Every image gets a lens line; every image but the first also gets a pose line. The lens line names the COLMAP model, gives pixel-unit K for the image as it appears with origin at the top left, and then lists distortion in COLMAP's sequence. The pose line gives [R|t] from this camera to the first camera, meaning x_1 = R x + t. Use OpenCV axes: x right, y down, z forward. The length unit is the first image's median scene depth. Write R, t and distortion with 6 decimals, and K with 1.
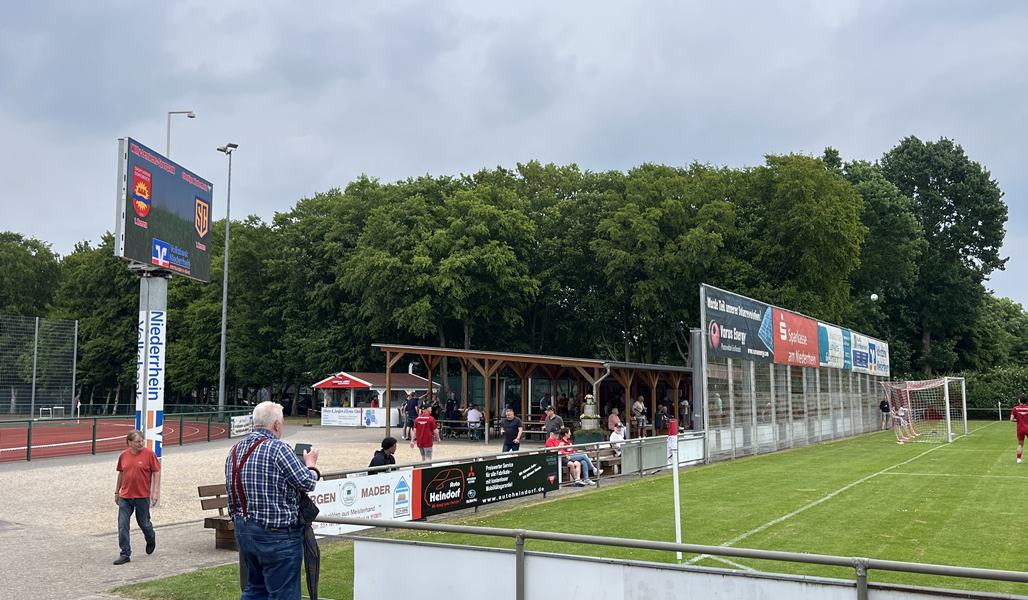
lens RADIAL K [[952.2, 0, 511.2], [0, 952.2, 300.0], [0, 0, 1]] dist [-0.019466, 0.000000]
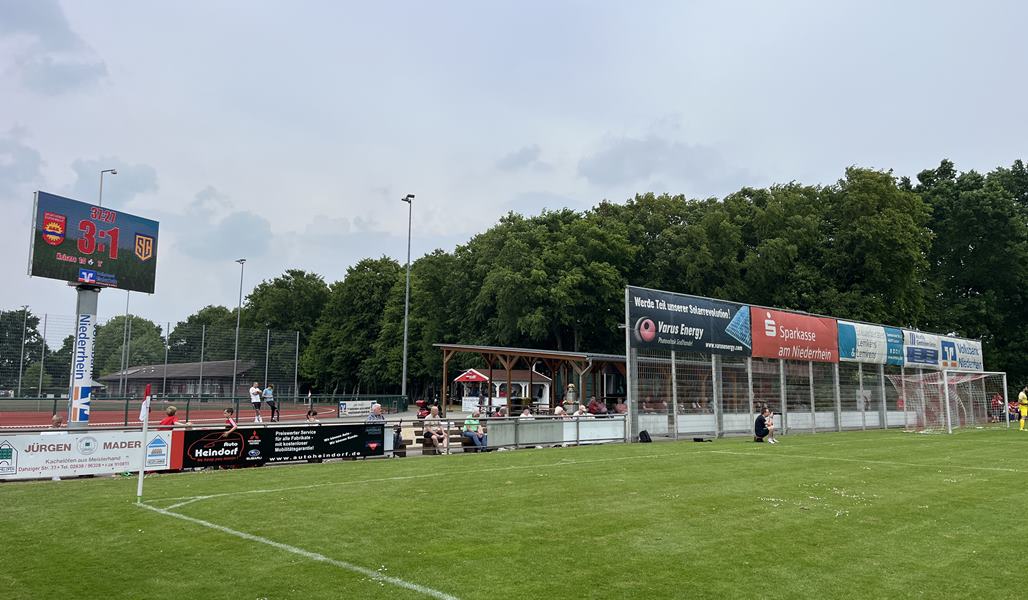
lens RADIAL K [[774.5, 0, 516.2], [0, 774.5, 278.1], [0, 0, 1]] dist [0.008026, -0.005089]
pose [[0.955127, -0.036159, -0.293981, 0.309593], [0.021963, 0.998434, -0.051449, 0.016930], [0.295381, 0.042684, 0.954426, 0.057638]]
